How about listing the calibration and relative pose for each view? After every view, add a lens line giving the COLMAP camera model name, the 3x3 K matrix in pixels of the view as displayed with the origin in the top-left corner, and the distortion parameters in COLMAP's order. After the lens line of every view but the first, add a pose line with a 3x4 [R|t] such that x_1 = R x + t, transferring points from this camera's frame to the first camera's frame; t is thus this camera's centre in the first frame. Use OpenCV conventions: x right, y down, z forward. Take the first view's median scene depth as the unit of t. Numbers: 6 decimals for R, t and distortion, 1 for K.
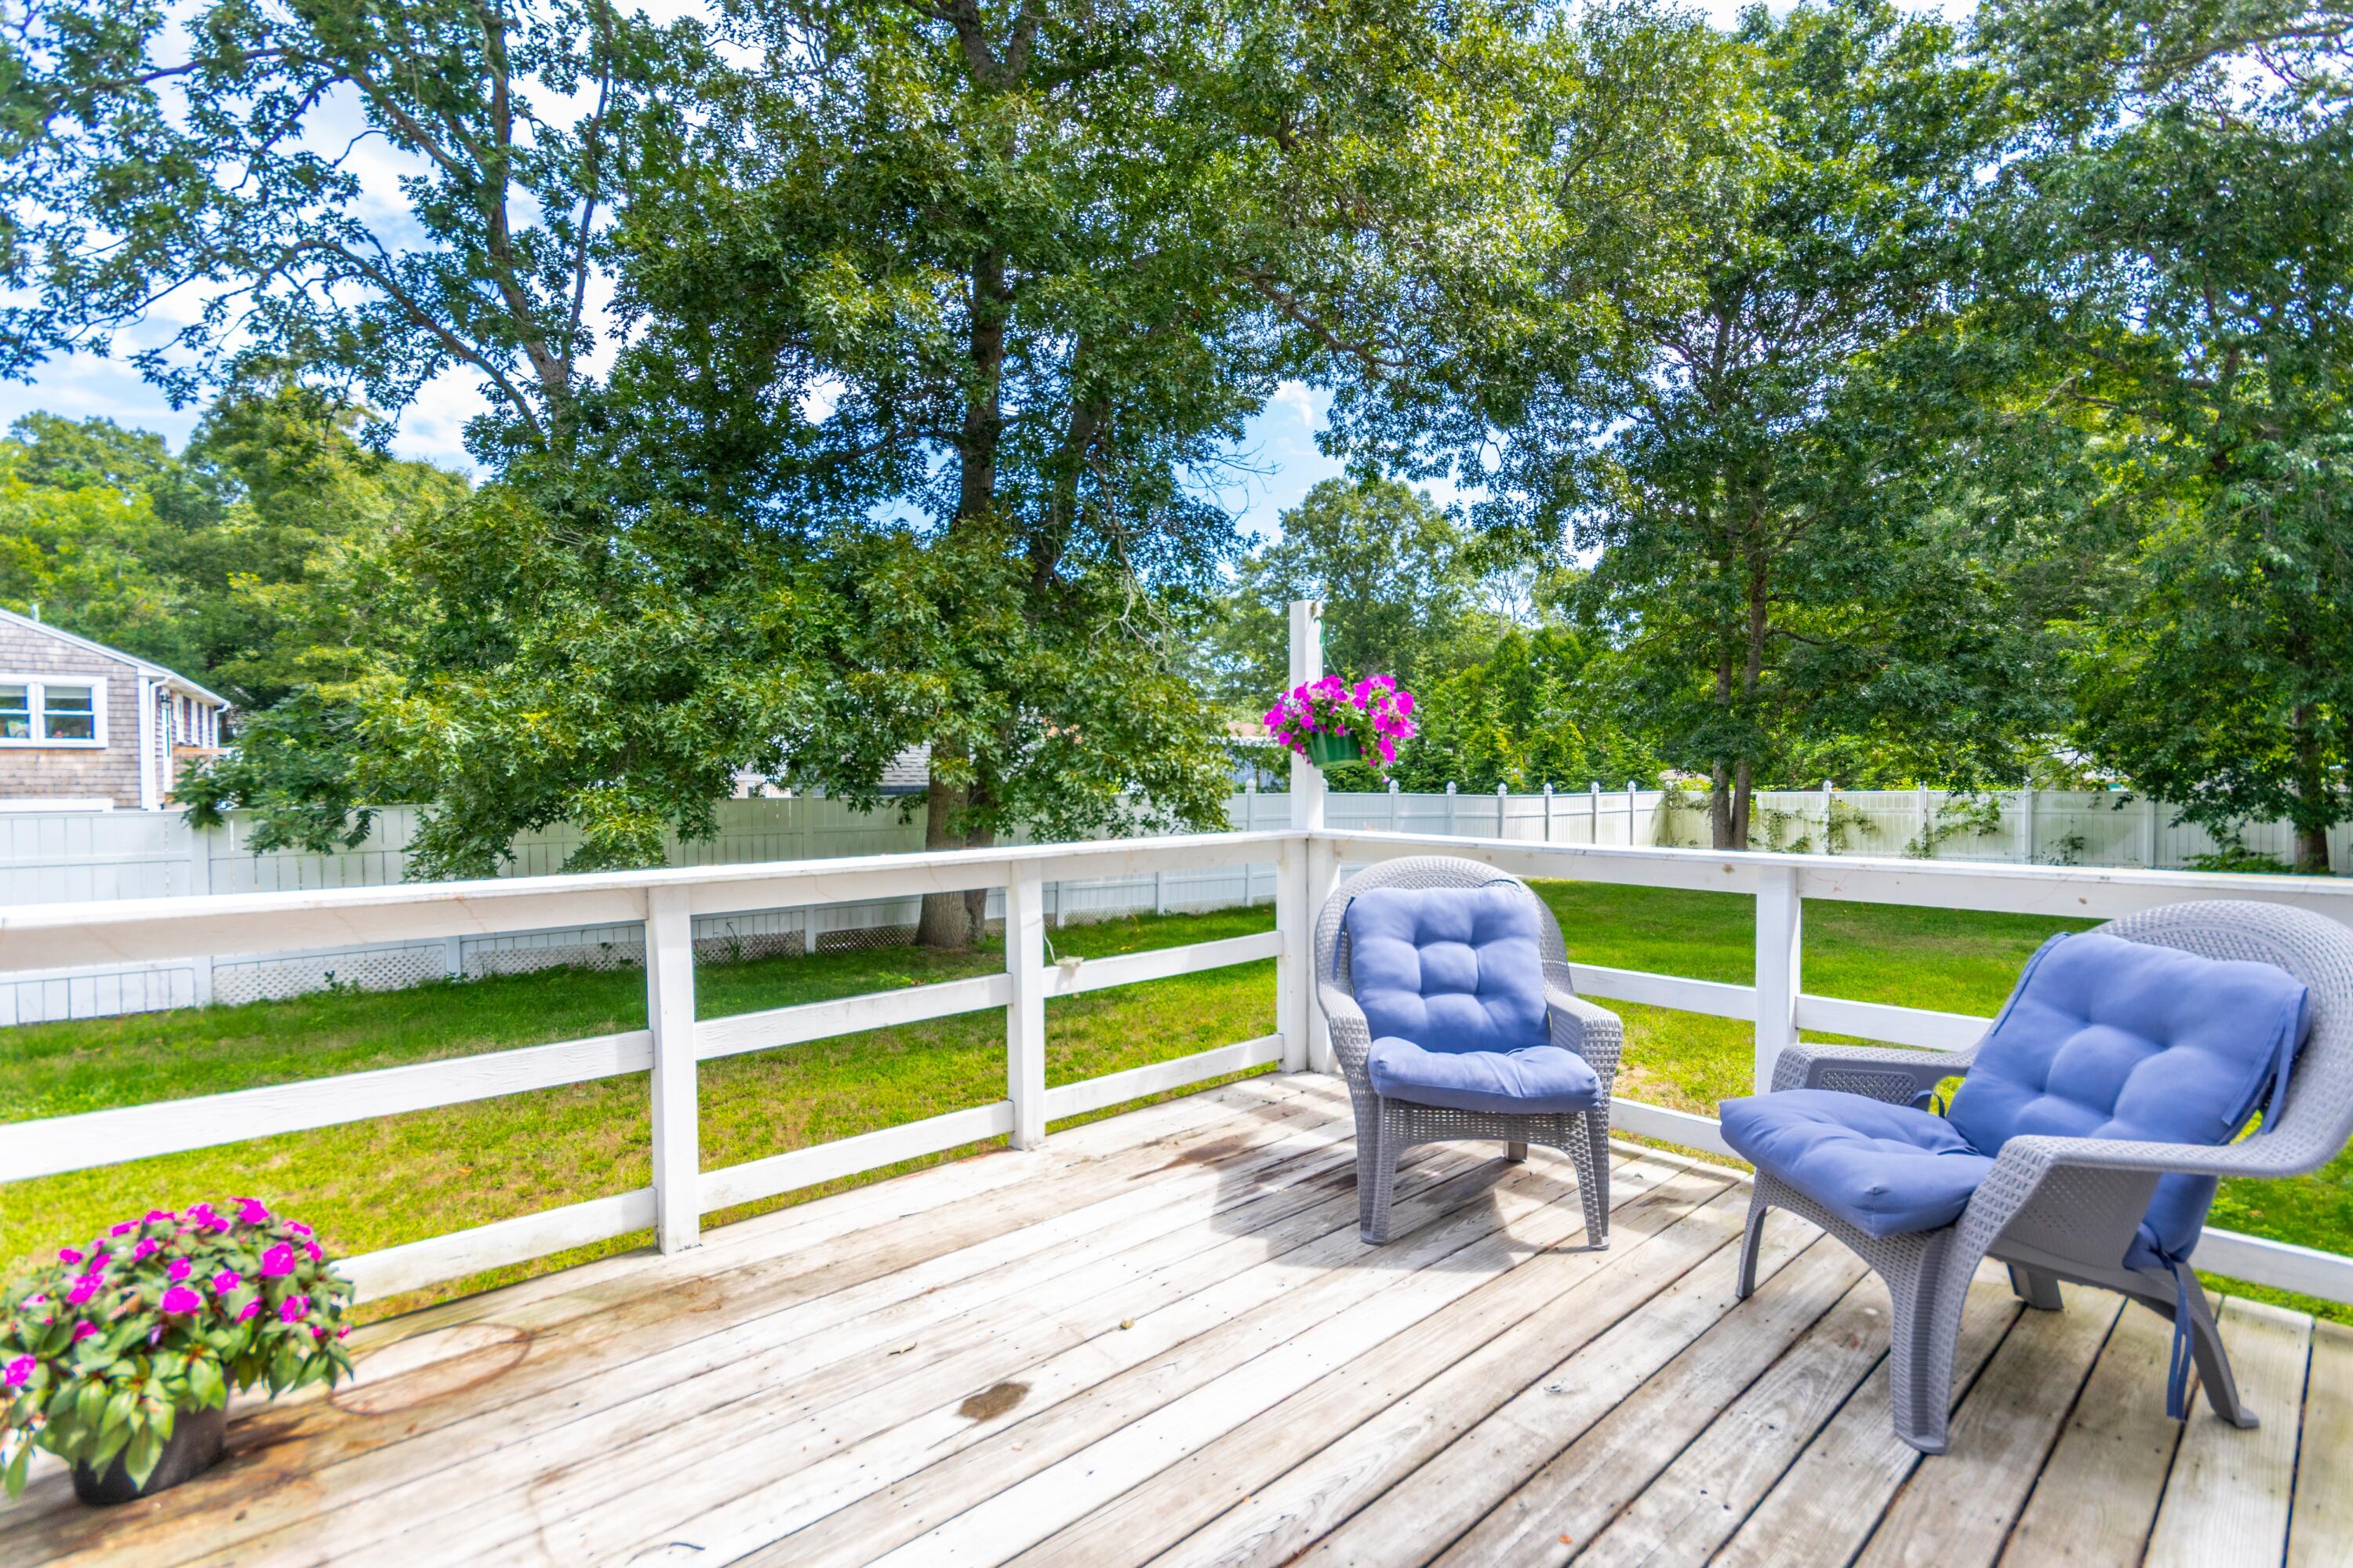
lens RADIAL K [[1124.0, 0, 1160.8], [0, 1124.0, 788.0], [0, 0, 1]] dist [0.003433, -0.000406]
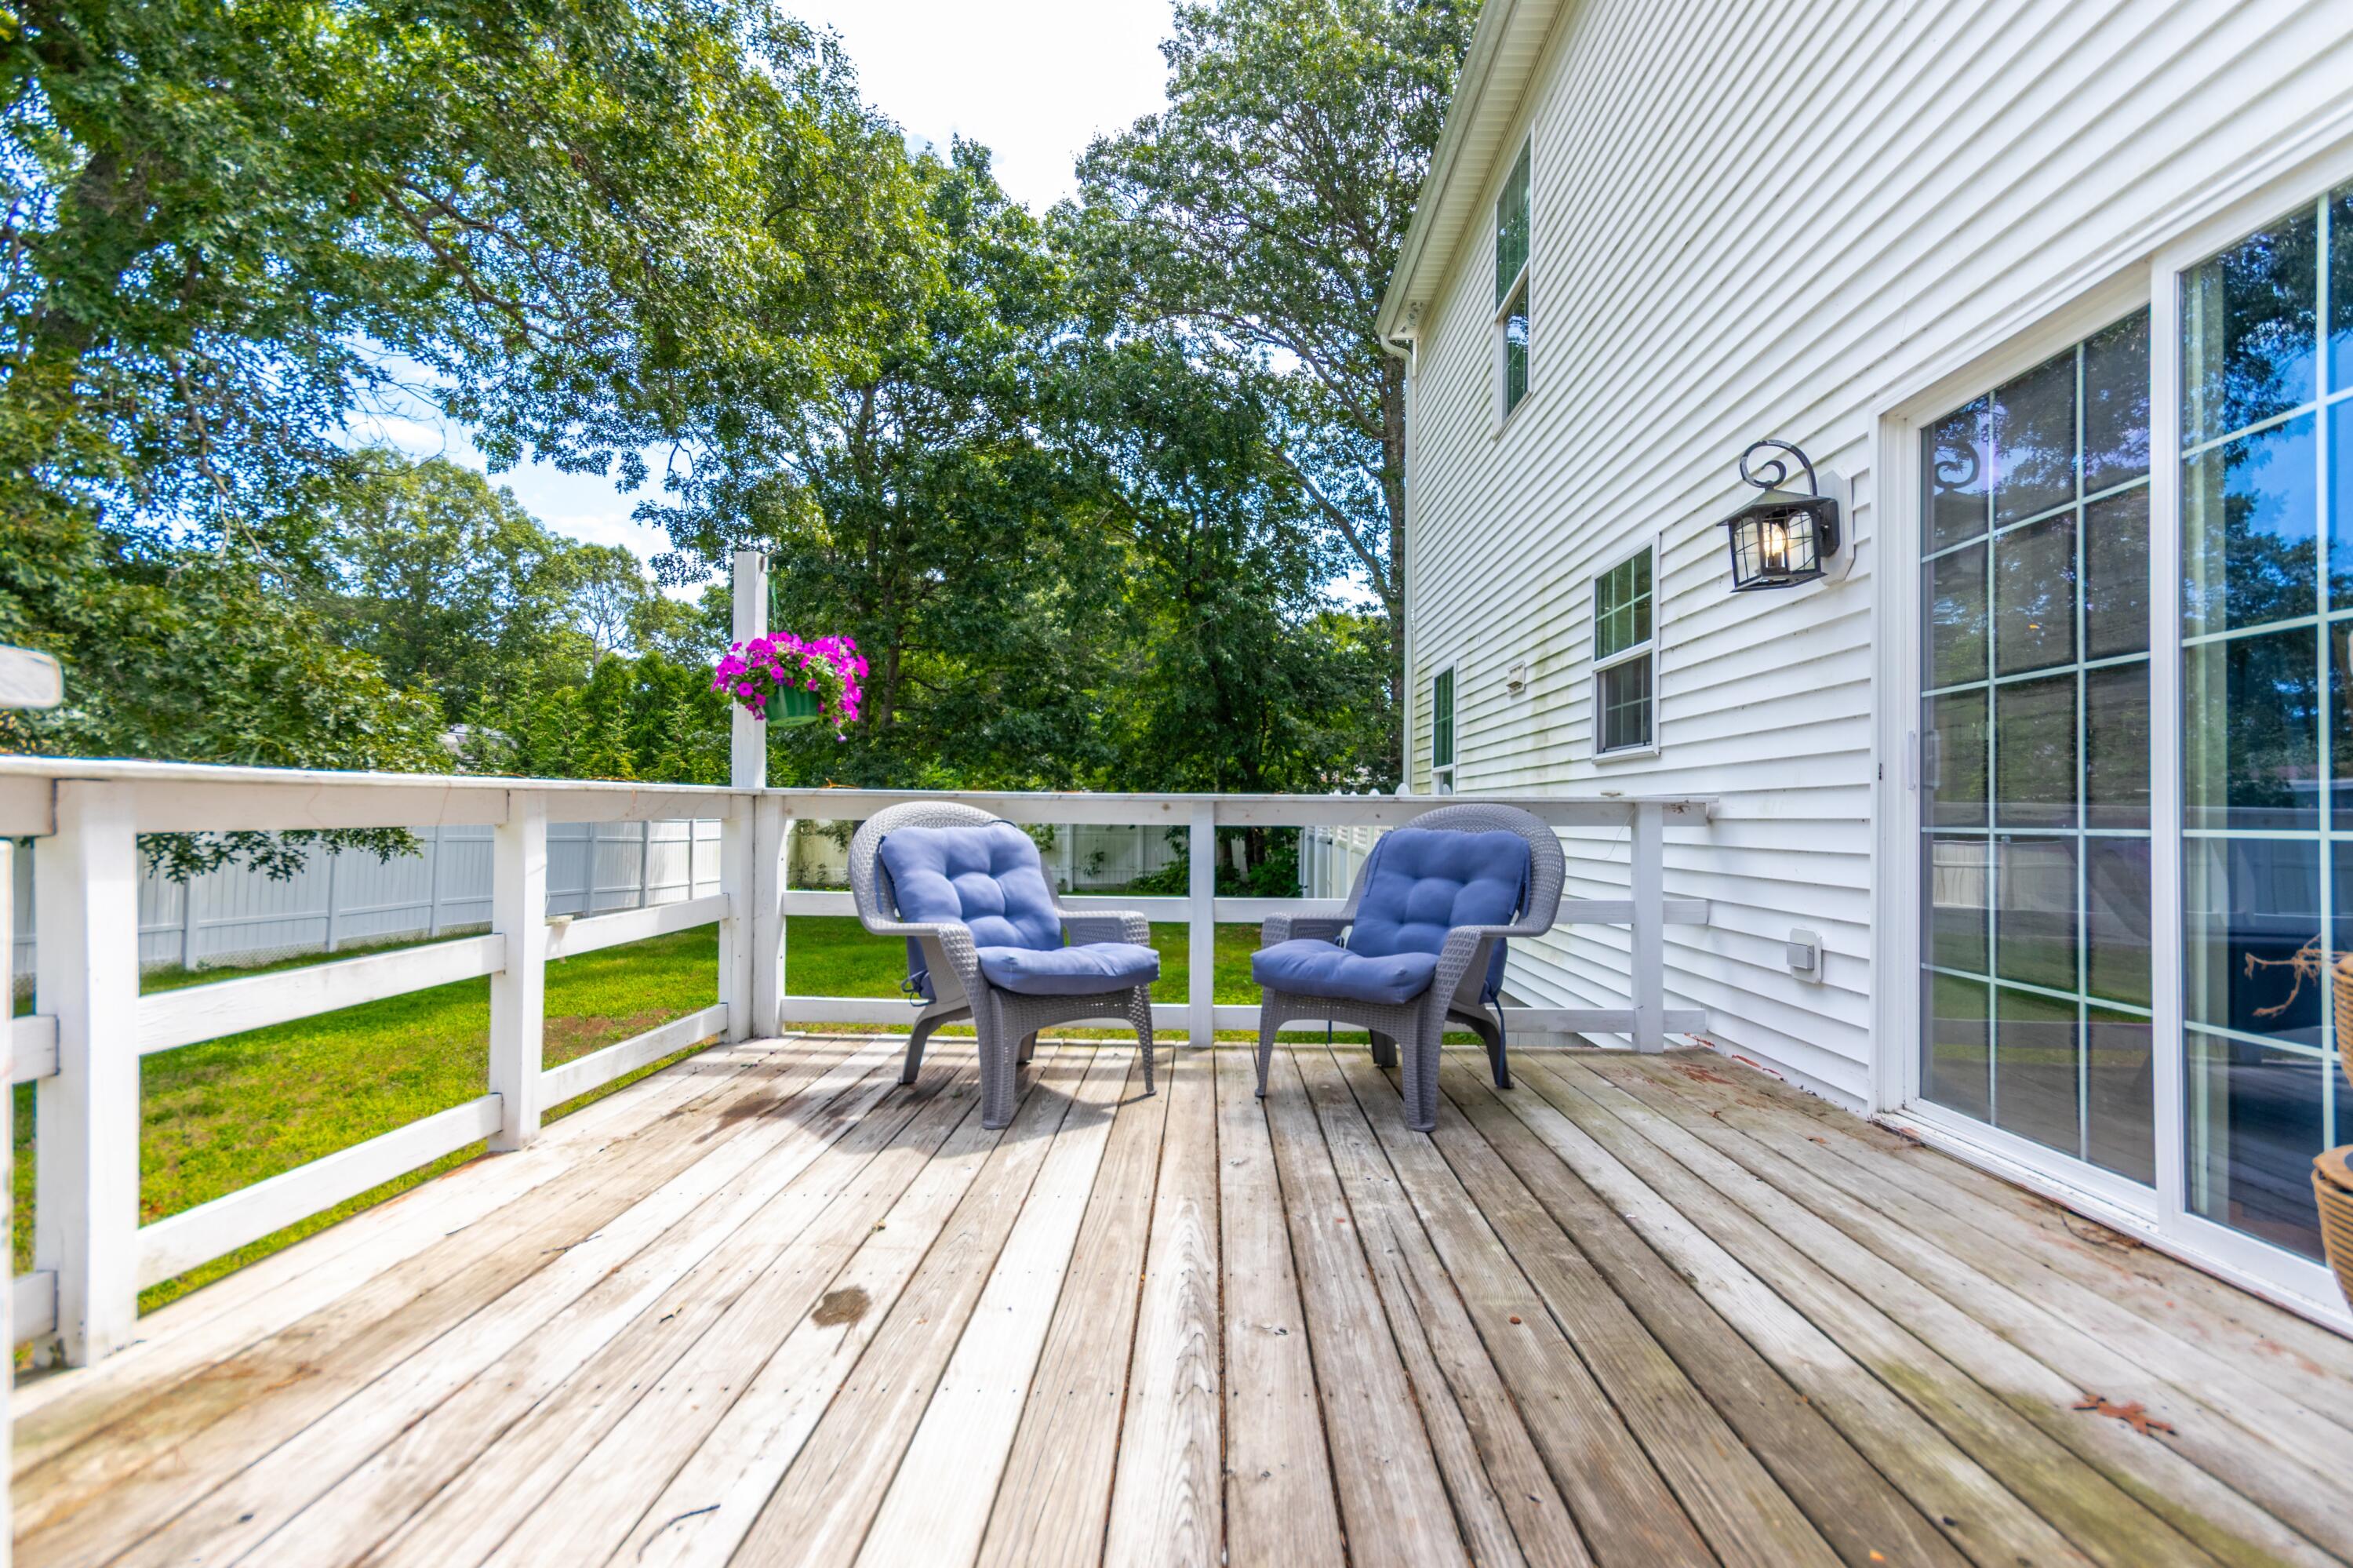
lens RADIAL K [[1124.0, 0, 1174.4], [0, 1124.0, 792.8], [0, 0, 1]] dist [0.003433, -0.000406]
pose [[0.681310, 0.028921, 0.731423, -0.120118], [-0.000201, 0.999227, -0.039323, 0.028993], [-0.731995, 0.026644, 0.680789, 0.028762]]
